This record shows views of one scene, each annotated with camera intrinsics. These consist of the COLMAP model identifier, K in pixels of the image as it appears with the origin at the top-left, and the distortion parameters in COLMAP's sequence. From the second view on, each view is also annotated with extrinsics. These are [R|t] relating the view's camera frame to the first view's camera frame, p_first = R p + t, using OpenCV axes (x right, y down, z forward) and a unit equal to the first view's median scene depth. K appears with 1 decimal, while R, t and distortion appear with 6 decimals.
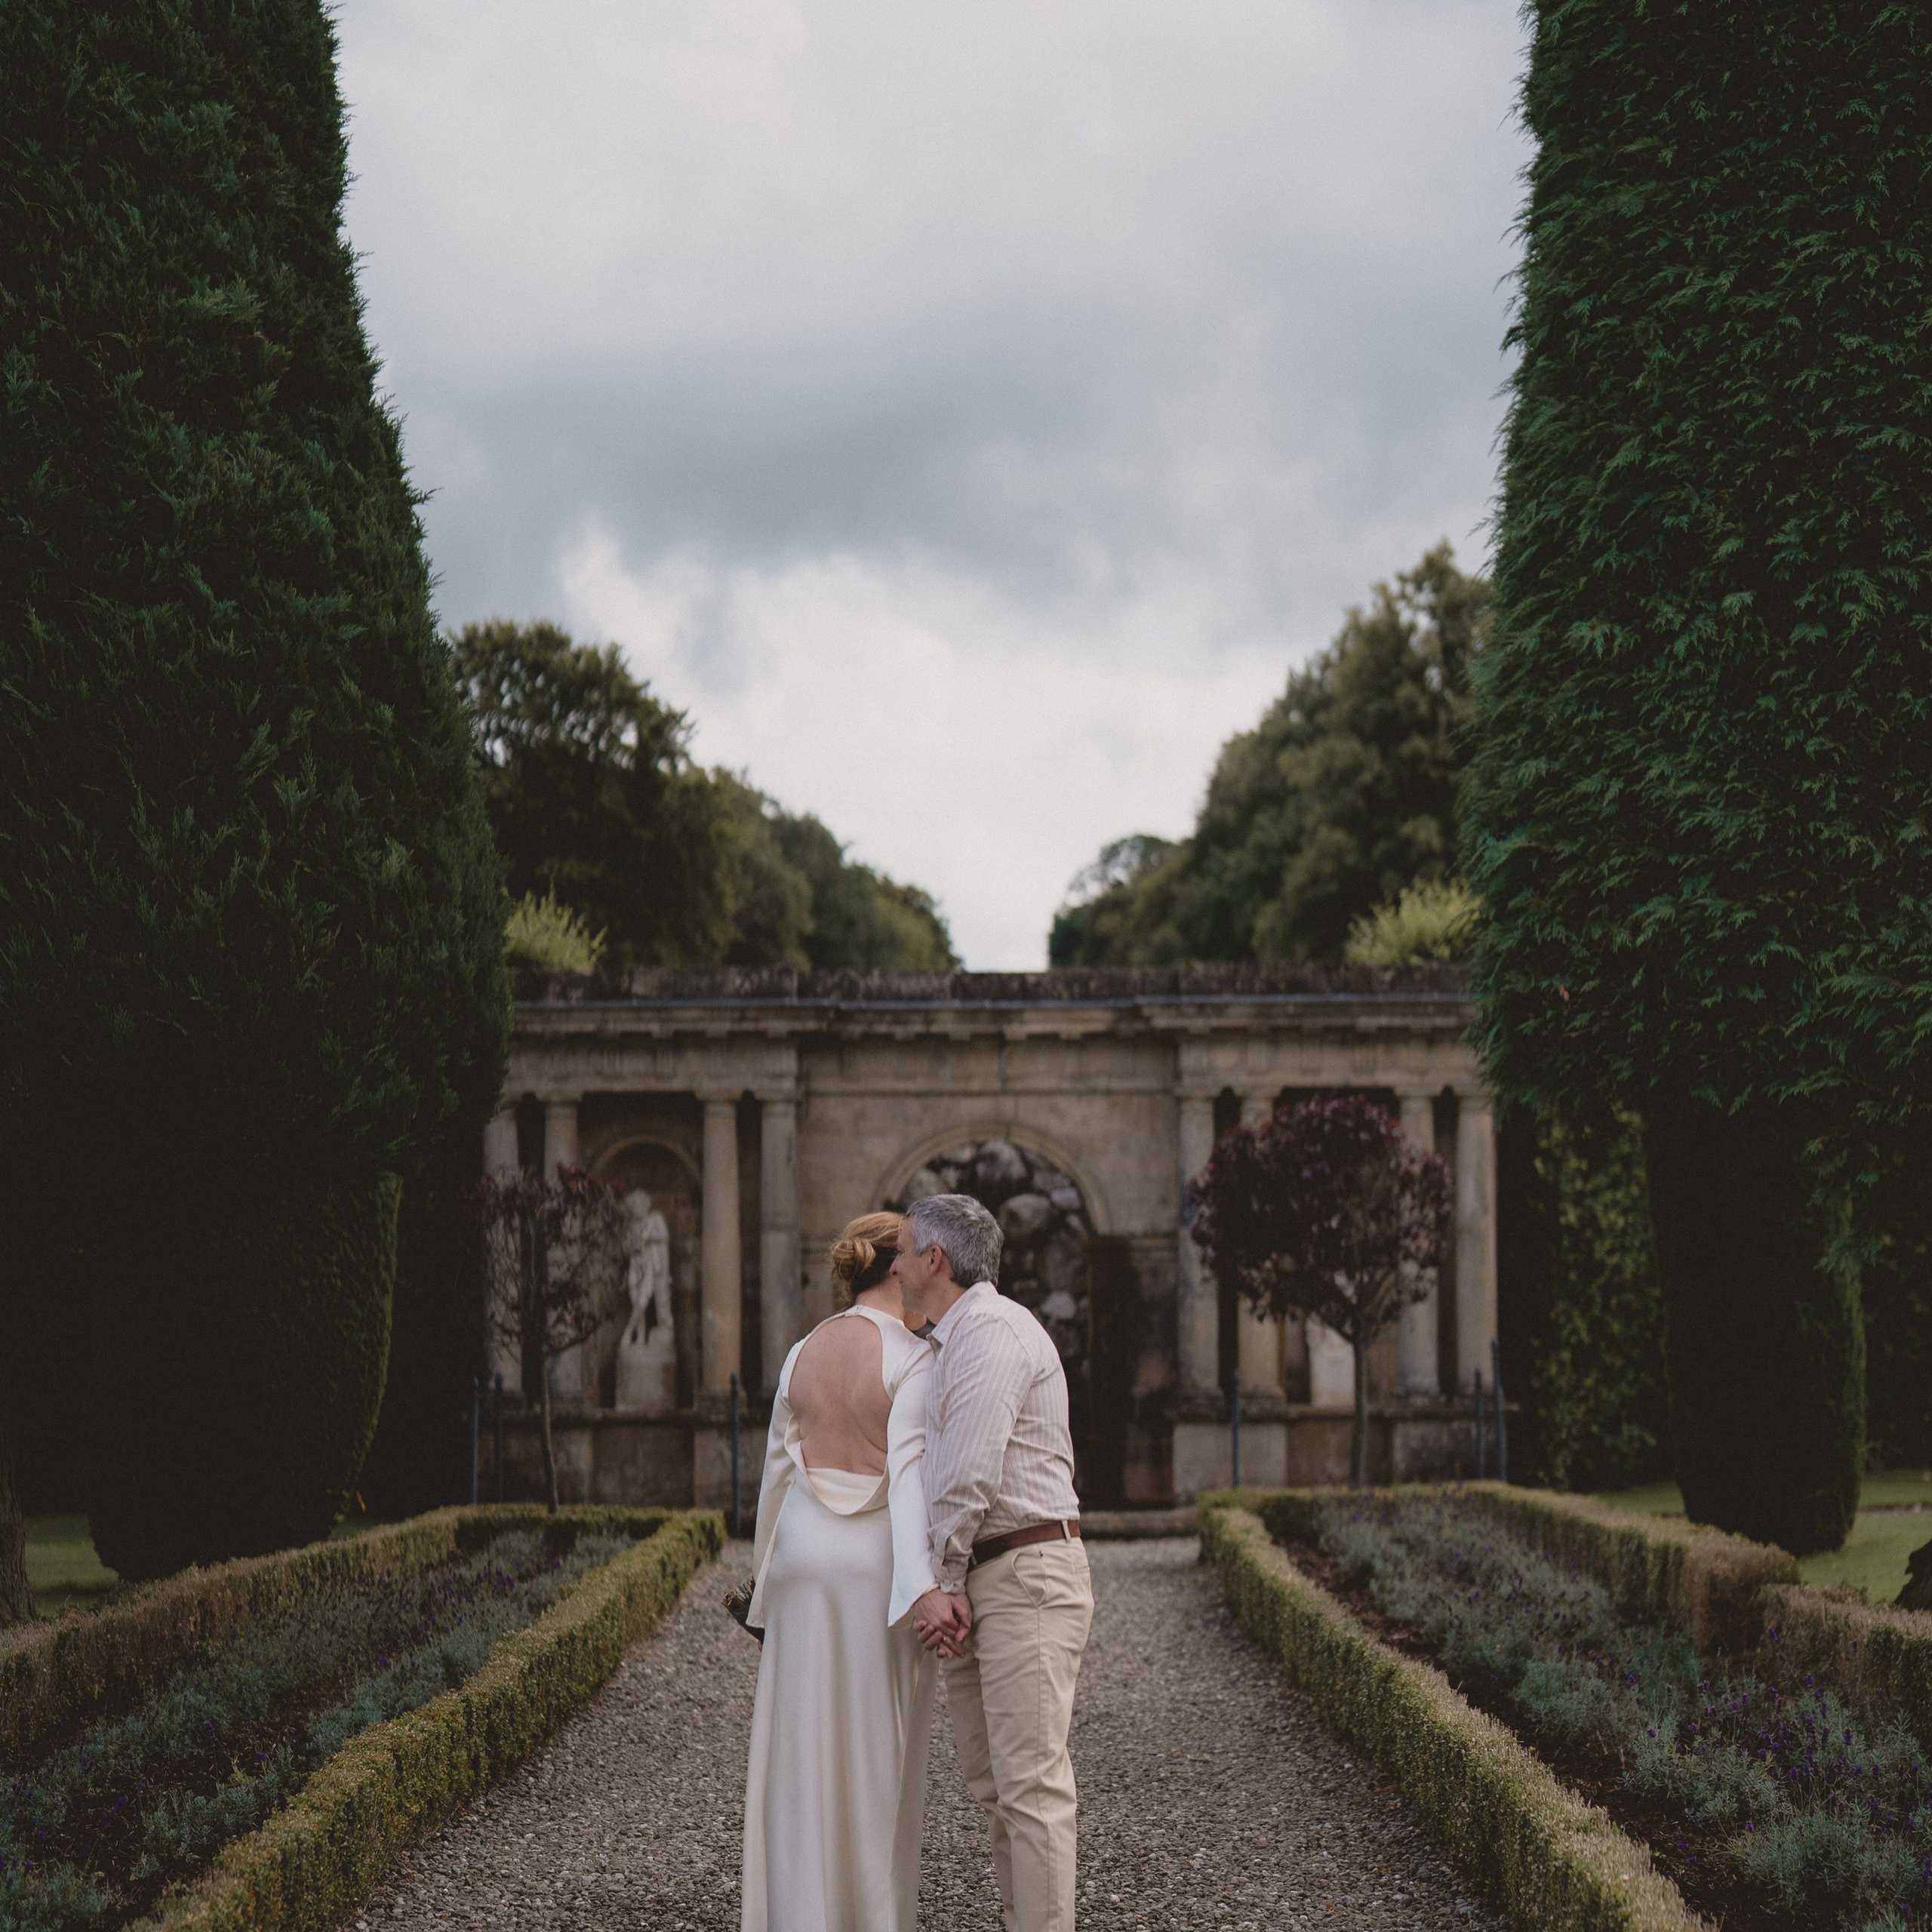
lens RADIAL K [[4252.9, 0, 966.0], [0, 4252.9, 966.0], [0, 0, 1]] dist [-0.045815, 0.531308]
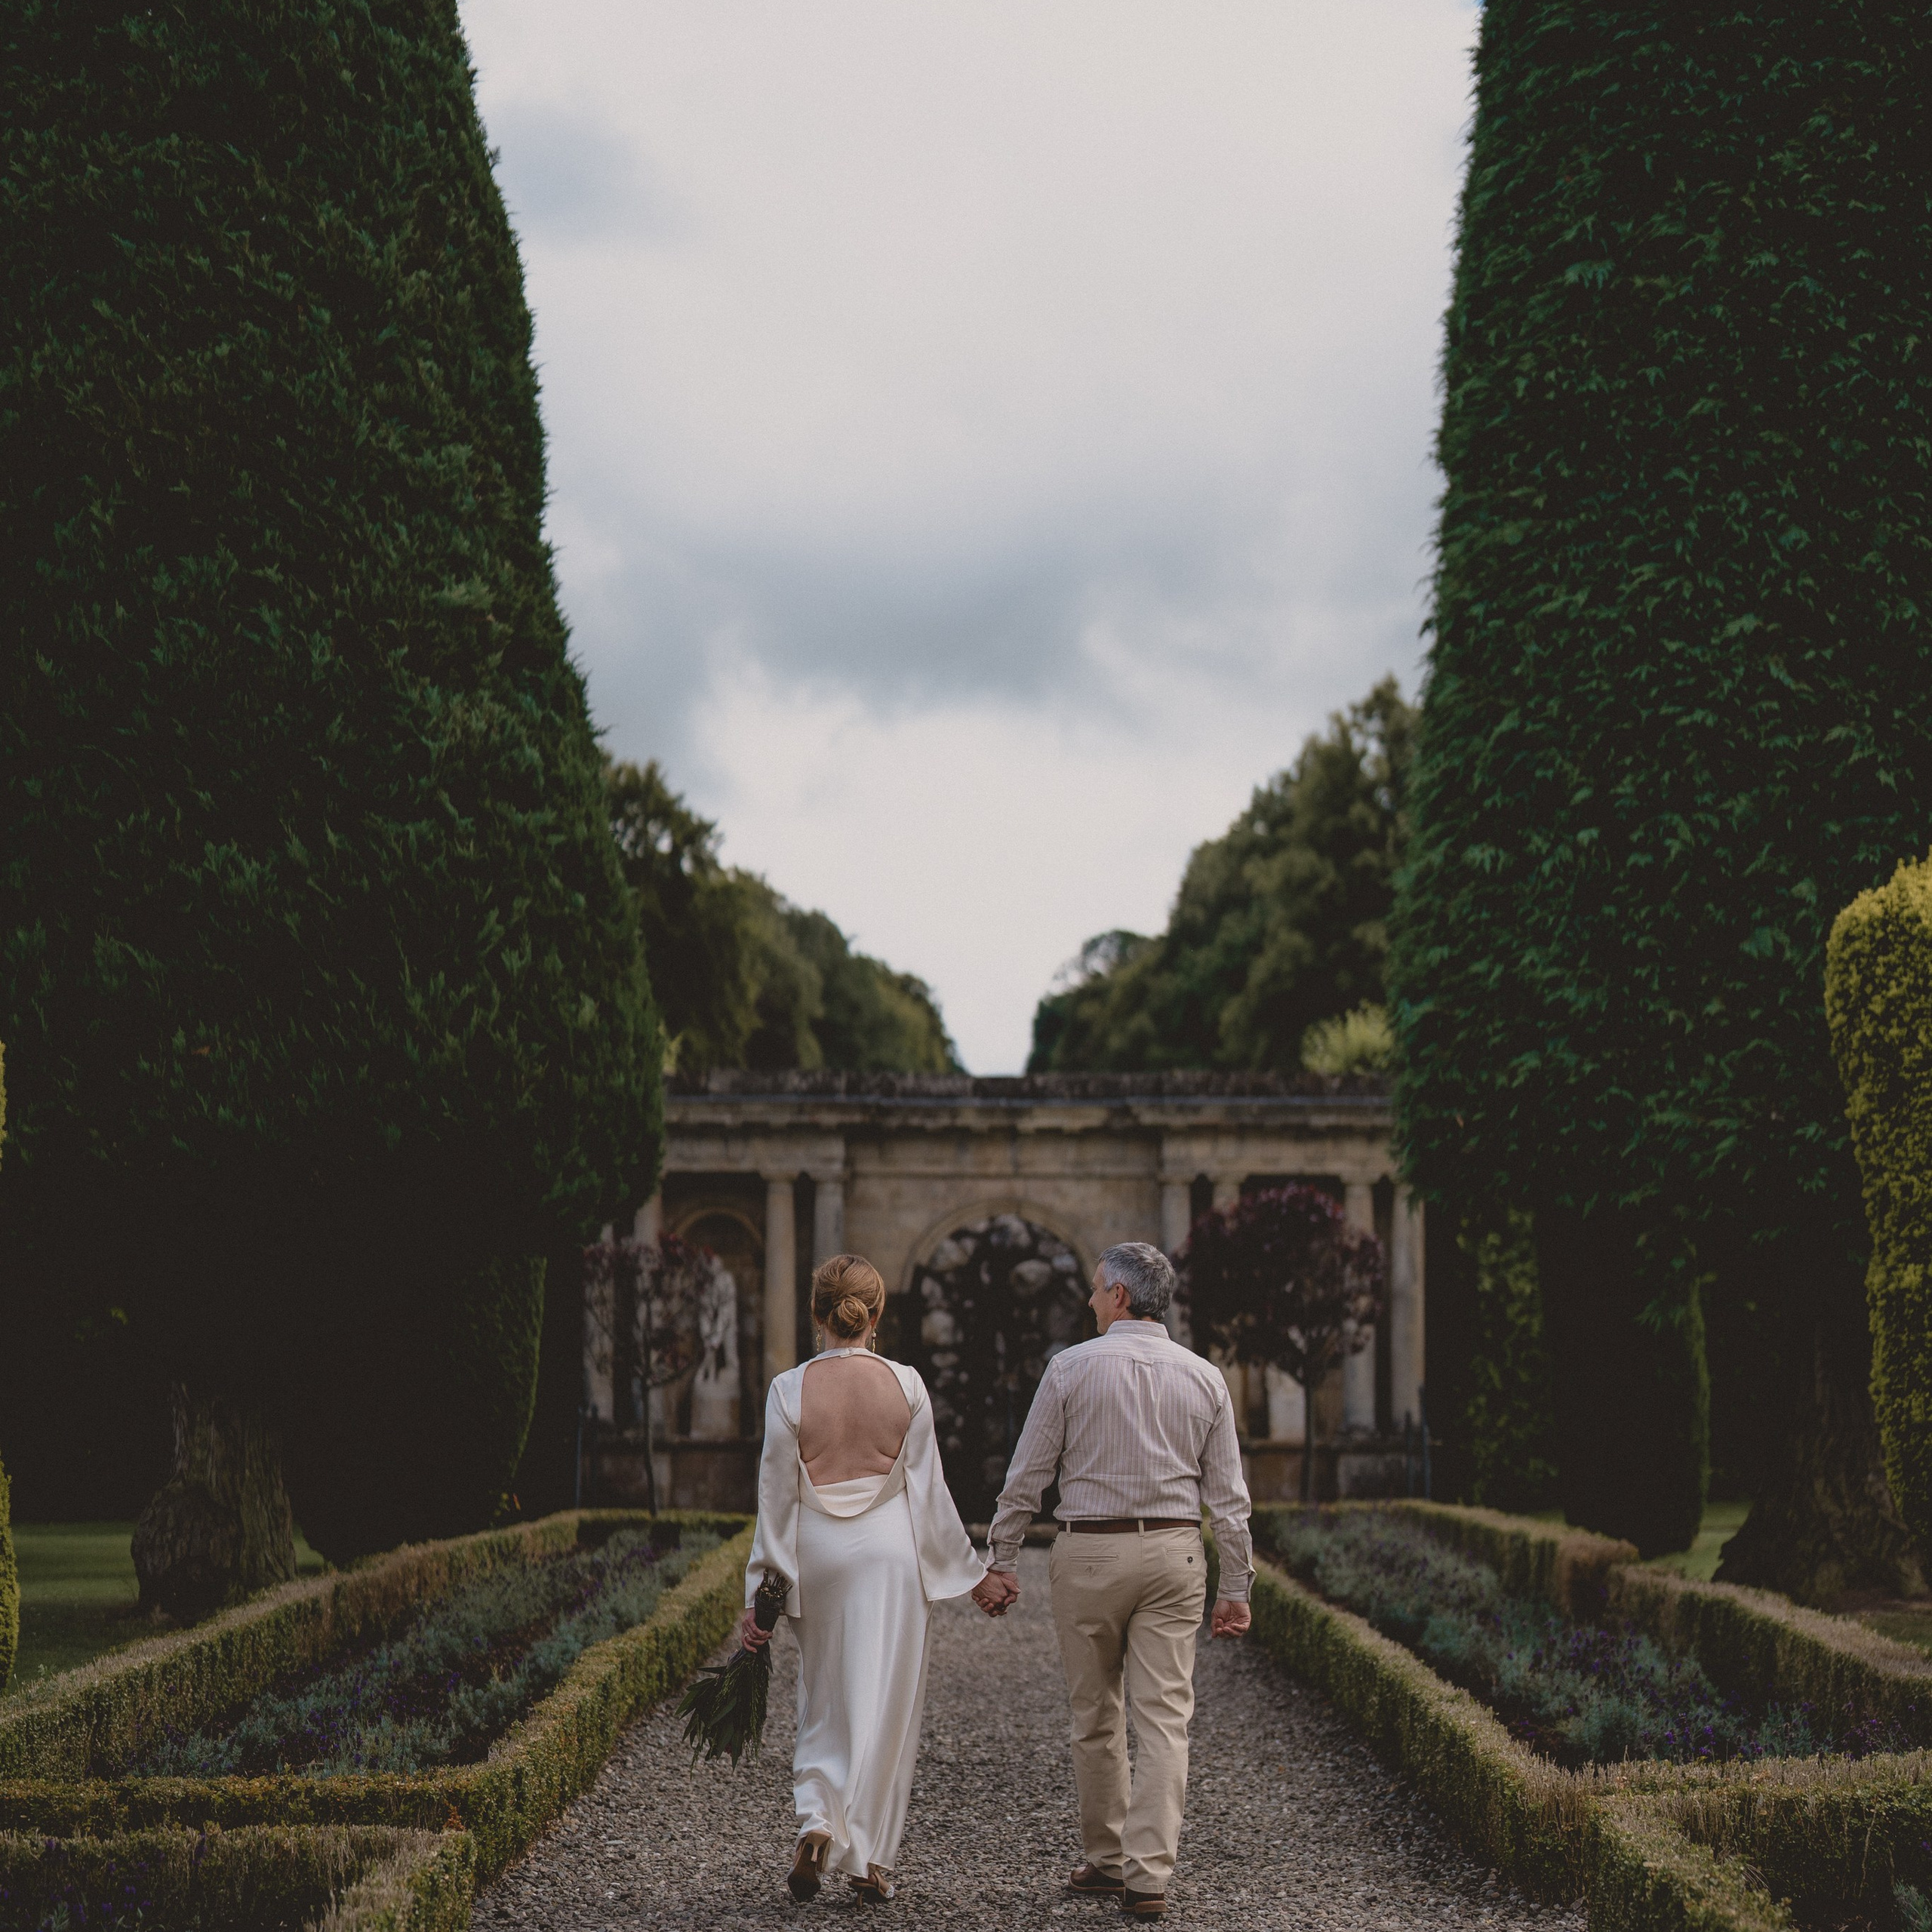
lens RADIAL K [[4075.2, 0, 855.4], [0, 4075.2, 911.2], [0, 0, 1]] dist [-0.073090, 0.379395]
pose [[0.999736, 0.009268, -0.021043, -0.022246], [-0.009887, 0.999516, -0.029507, -0.018307], [0.020759, 0.029707, 0.999343, -0.268306]]
